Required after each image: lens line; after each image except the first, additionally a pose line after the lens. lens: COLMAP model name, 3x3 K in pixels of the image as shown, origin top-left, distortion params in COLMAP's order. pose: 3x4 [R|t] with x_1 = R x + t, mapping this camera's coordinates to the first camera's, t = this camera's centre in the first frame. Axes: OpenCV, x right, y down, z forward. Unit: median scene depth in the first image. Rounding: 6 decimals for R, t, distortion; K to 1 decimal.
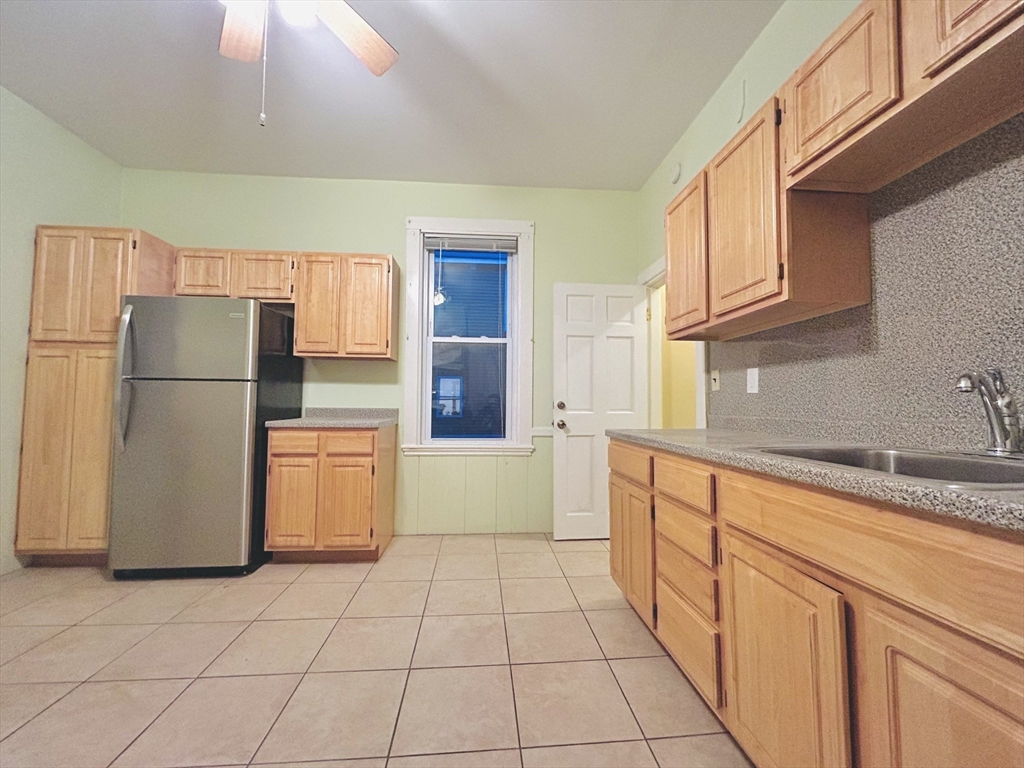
lens RADIAL K [[413.3, 0, 512.0], [0, 413.3, 384.0], [0, 0, 1]] dist [-0.001901, 0.000061]
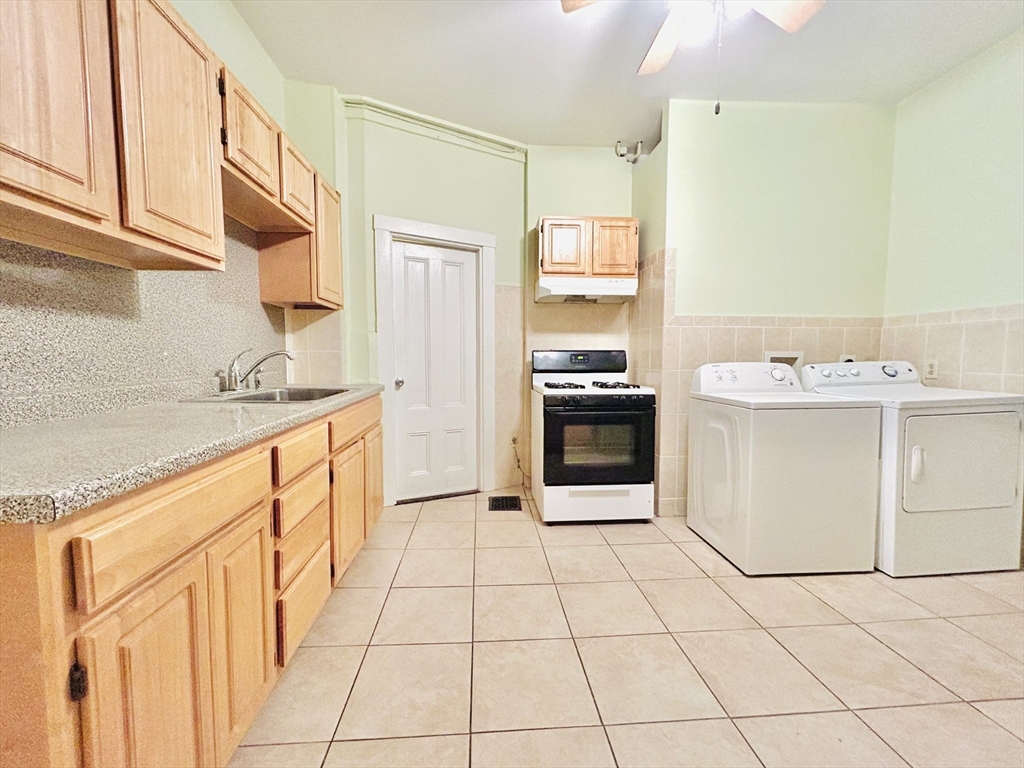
lens RADIAL K [[413.3, 0, 512.0], [0, 413.3, 384.0], [0, 0, 1]] dist [-0.001901, 0.000061]
pose [[-0.999615, -0.027120, 0.005887, -0.015191], [-0.027041, 0.999548, 0.013113, 0.027717], [-0.006240, 0.012949, -0.999897, 1.953134]]
